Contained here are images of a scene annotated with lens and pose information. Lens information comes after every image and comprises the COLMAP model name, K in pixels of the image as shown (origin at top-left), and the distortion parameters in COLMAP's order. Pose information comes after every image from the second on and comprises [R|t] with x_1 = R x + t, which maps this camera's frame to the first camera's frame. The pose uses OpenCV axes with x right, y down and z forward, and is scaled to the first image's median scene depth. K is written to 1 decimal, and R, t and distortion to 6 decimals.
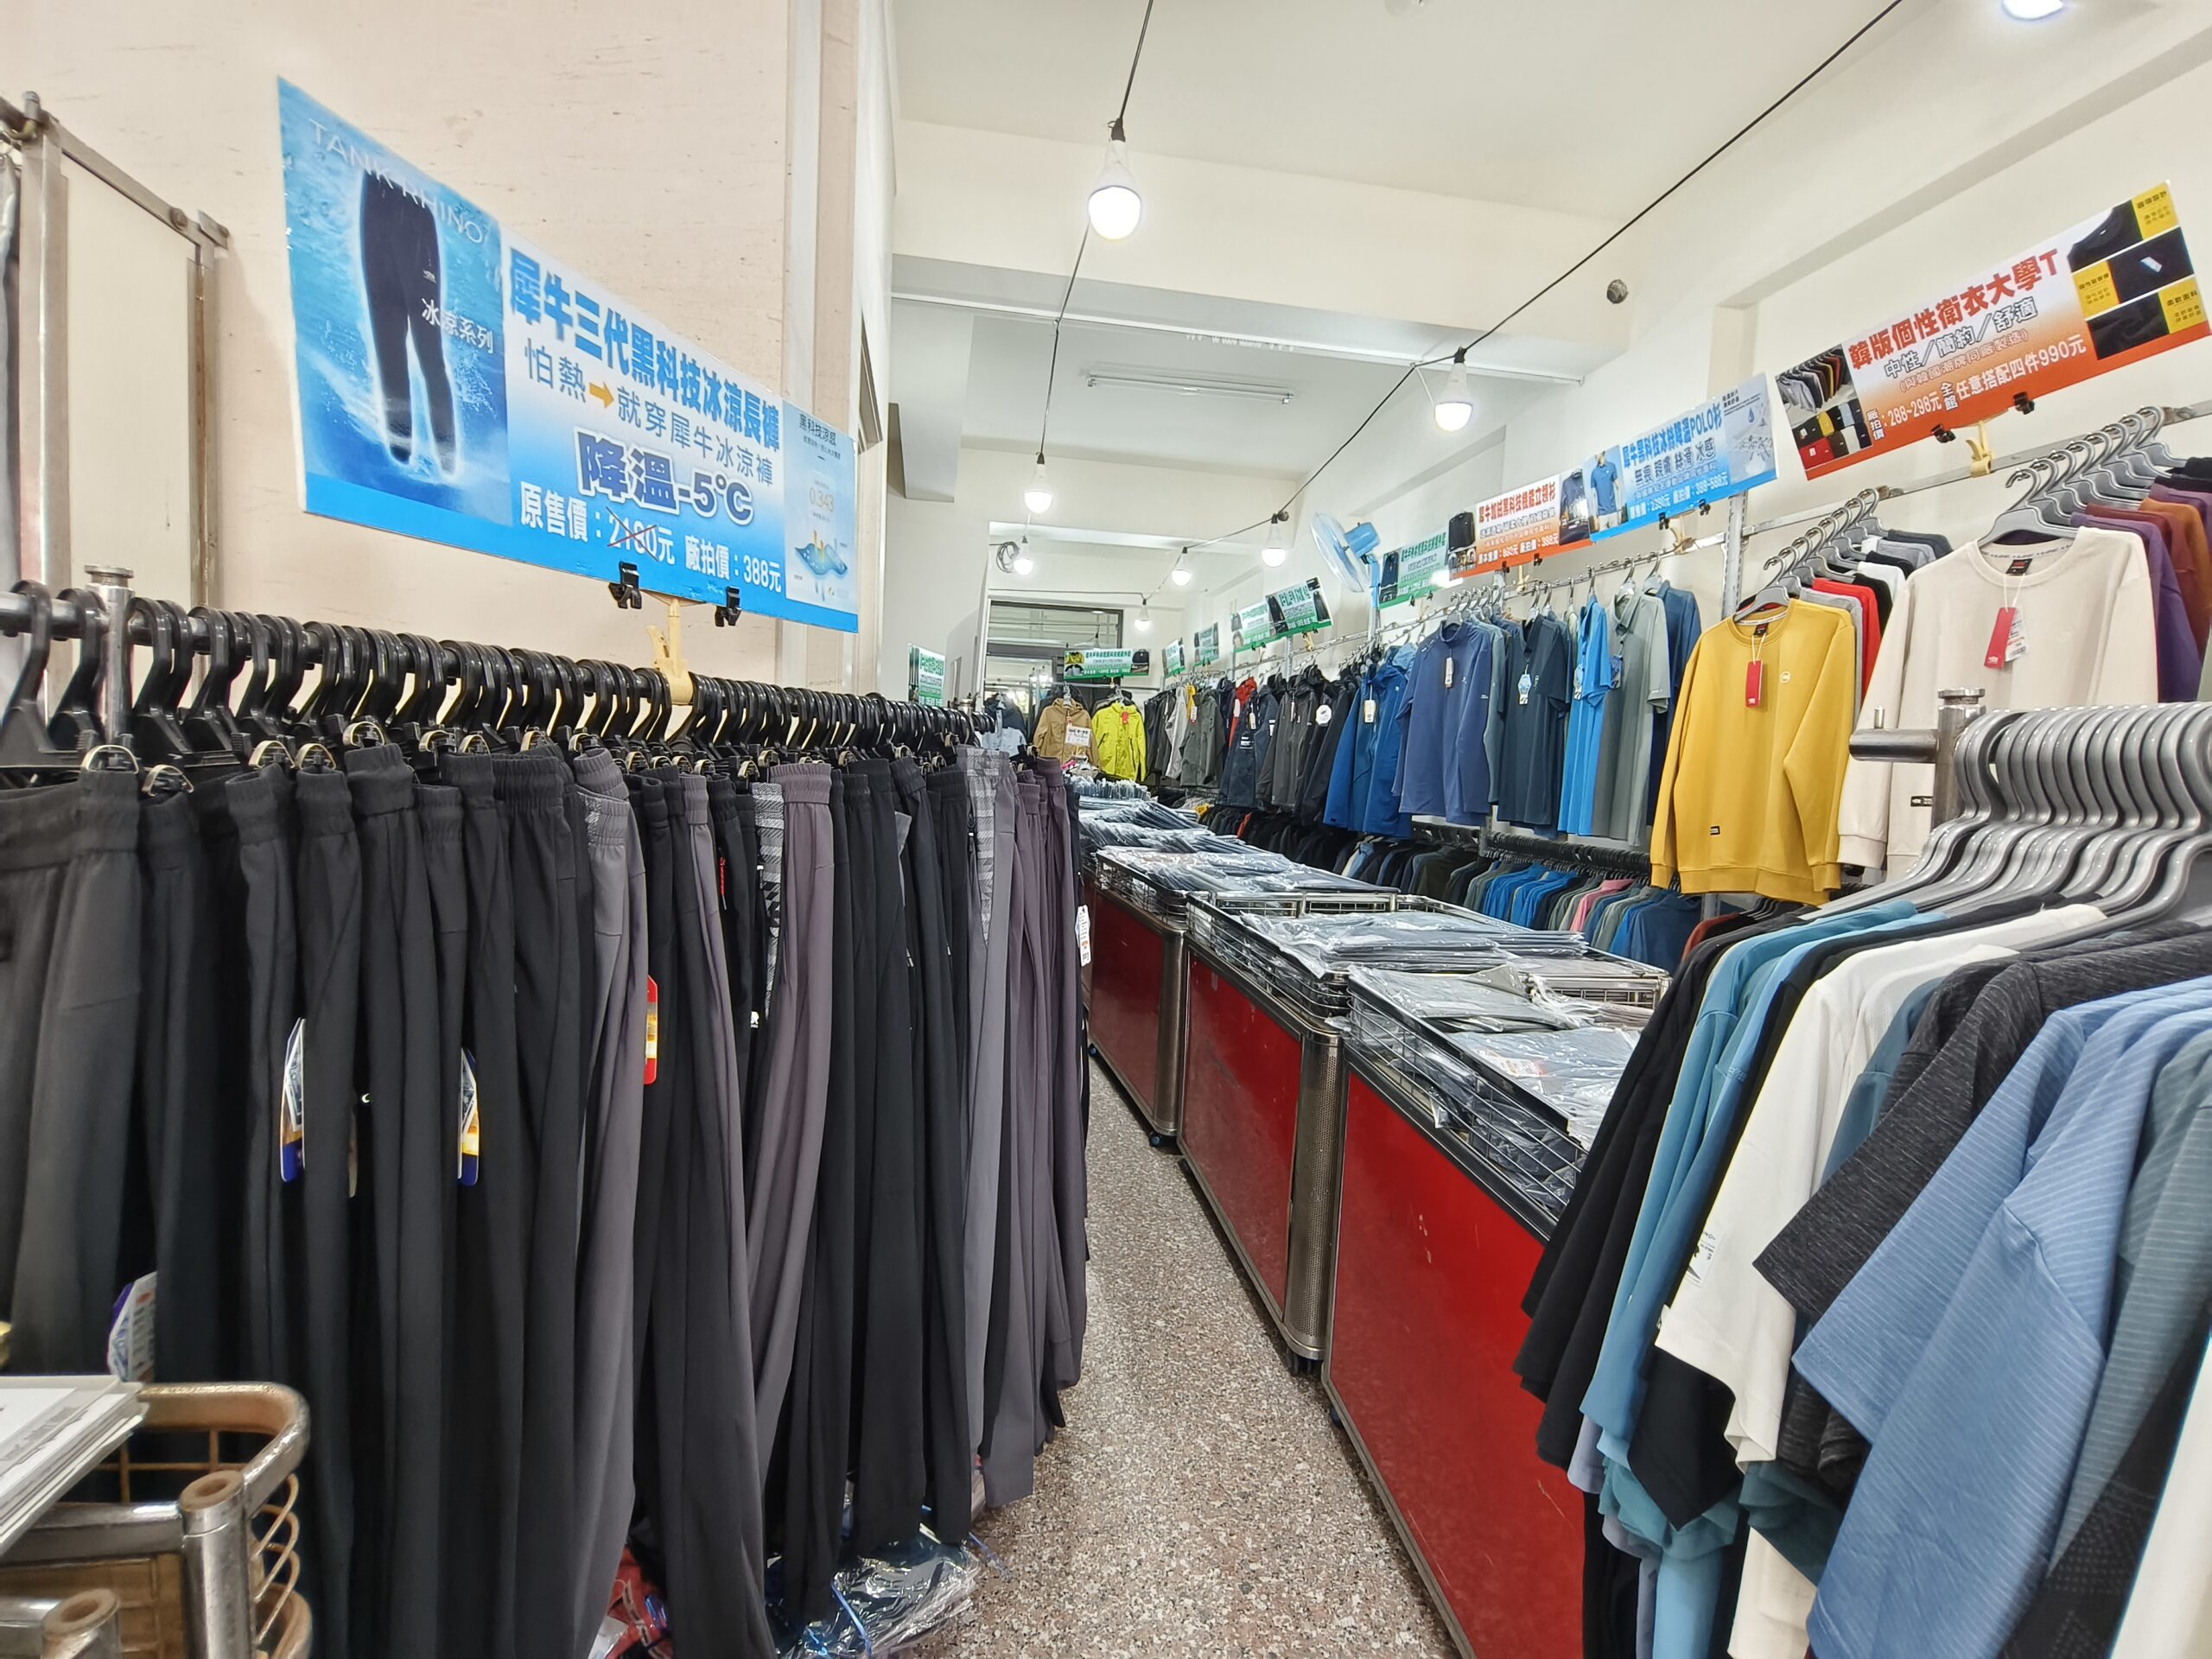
lens RADIAL K [[1015.8, 0, 1104.9], [0, 1015.8, 834.3], [0, 0, 1]] dist [0.001276, -0.003065]
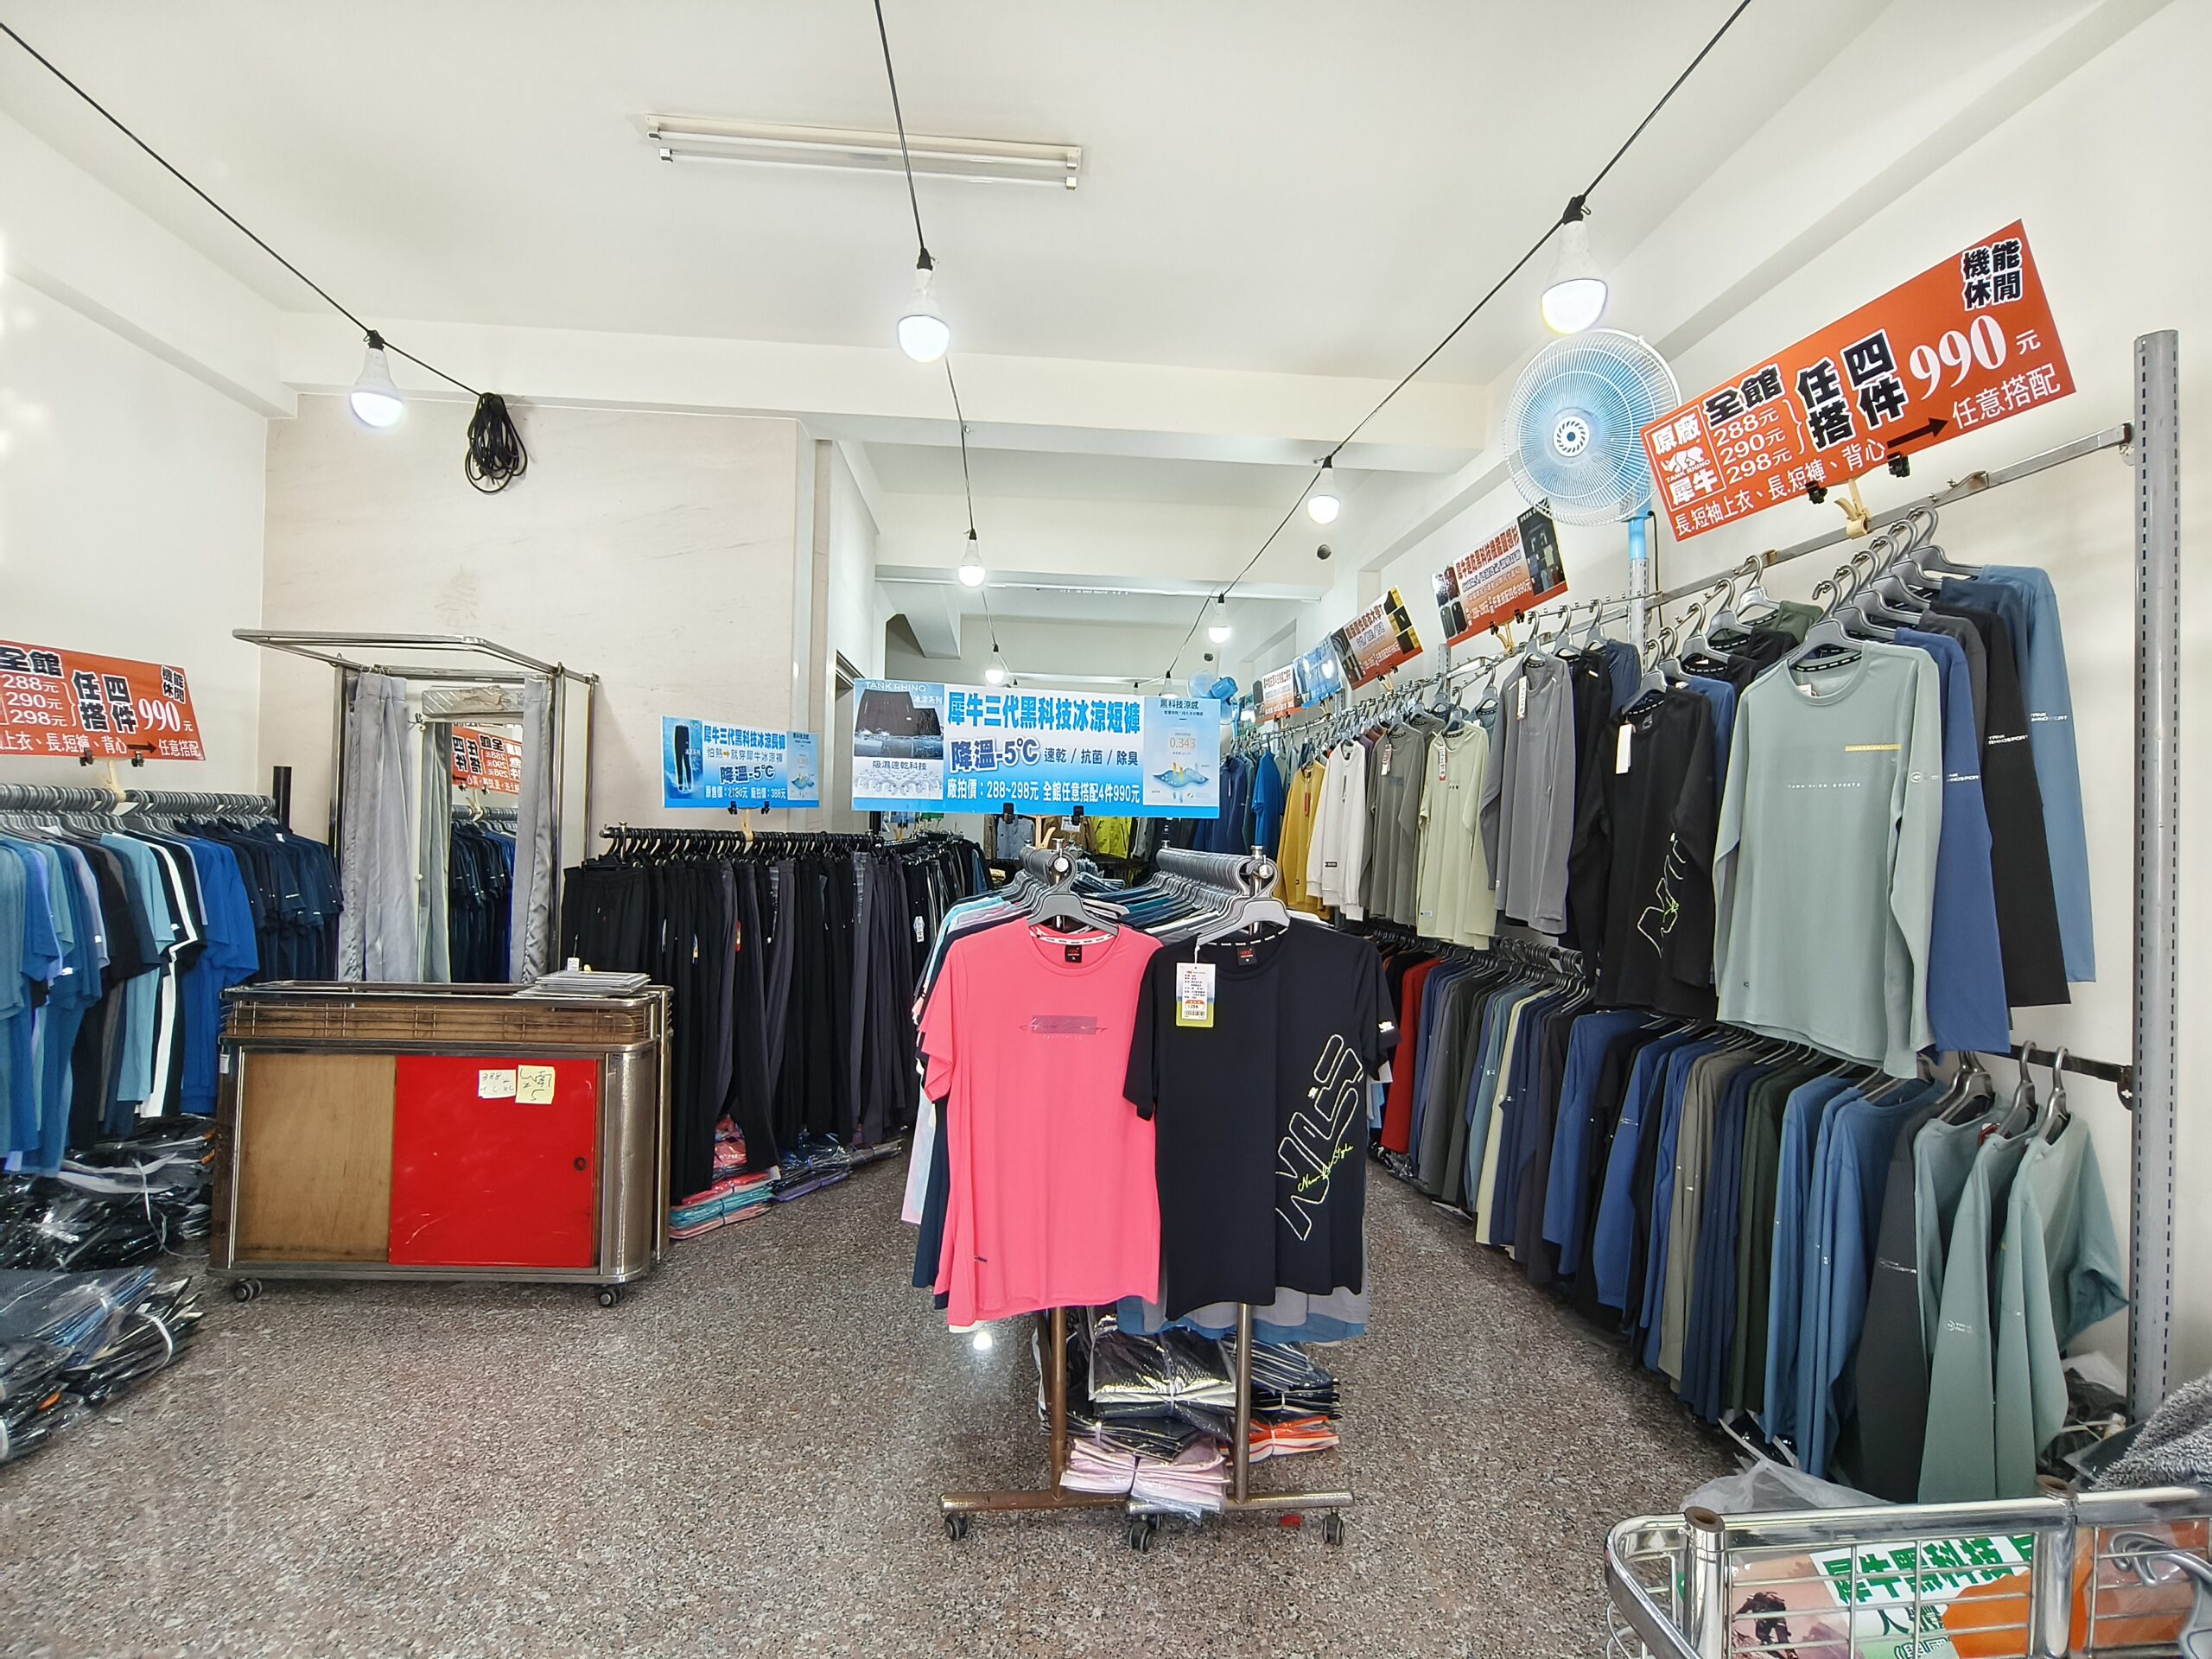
lens RADIAL K [[1015.8, 0, 1099.3], [0, 1015.8, 826.4], [0, 0, 1]] dist [0.001276, -0.003065]
pose [[0.996119, -0.022759, -0.085028, 0.398058], [0.015539, 0.996291, -0.084633, 0.045732], [0.086639, 0.082983, 0.992778, -0.868231]]
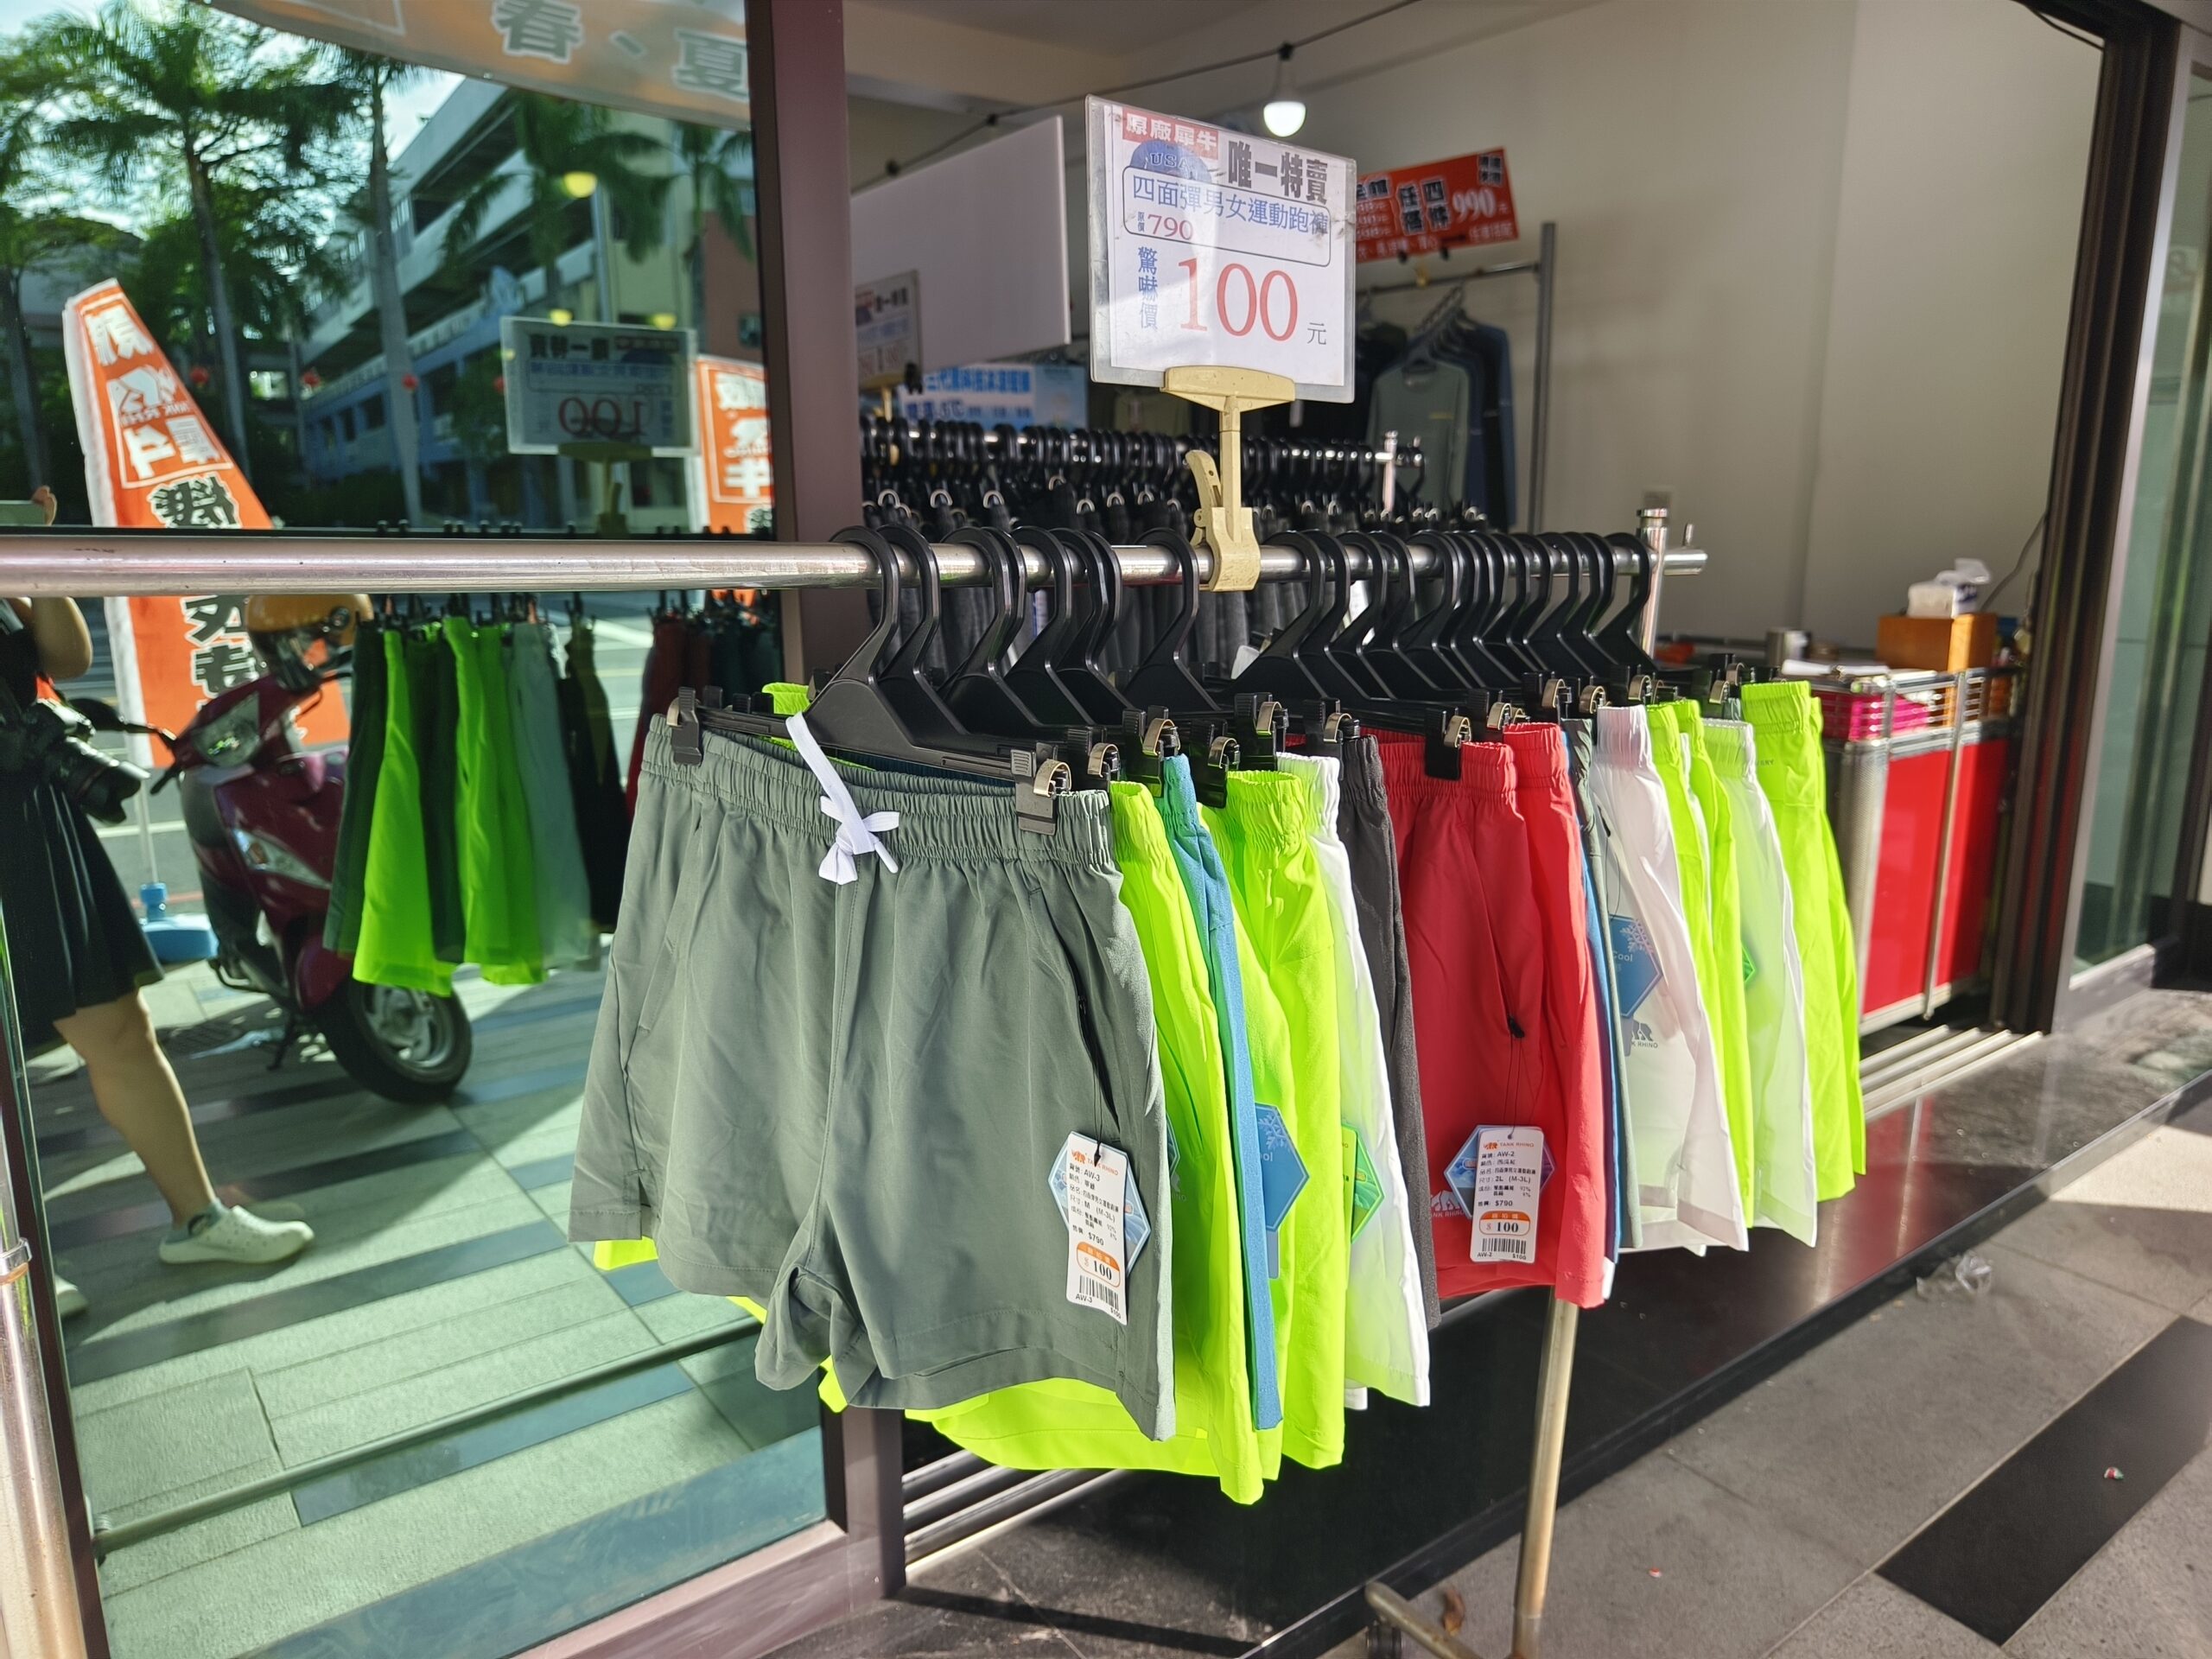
lens RADIAL K [[1499.3, 0, 1158.5], [0, 1499.3, 823.2], [0, 0, 1]] dist [0.003893, -0.009535]
pose [[0.880177, -0.144431, 0.452137, -0.413811], [0.077730, 0.983580, 0.162876, 0.120255], [-0.468237, -0.108215, 0.876951, -1.746329]]
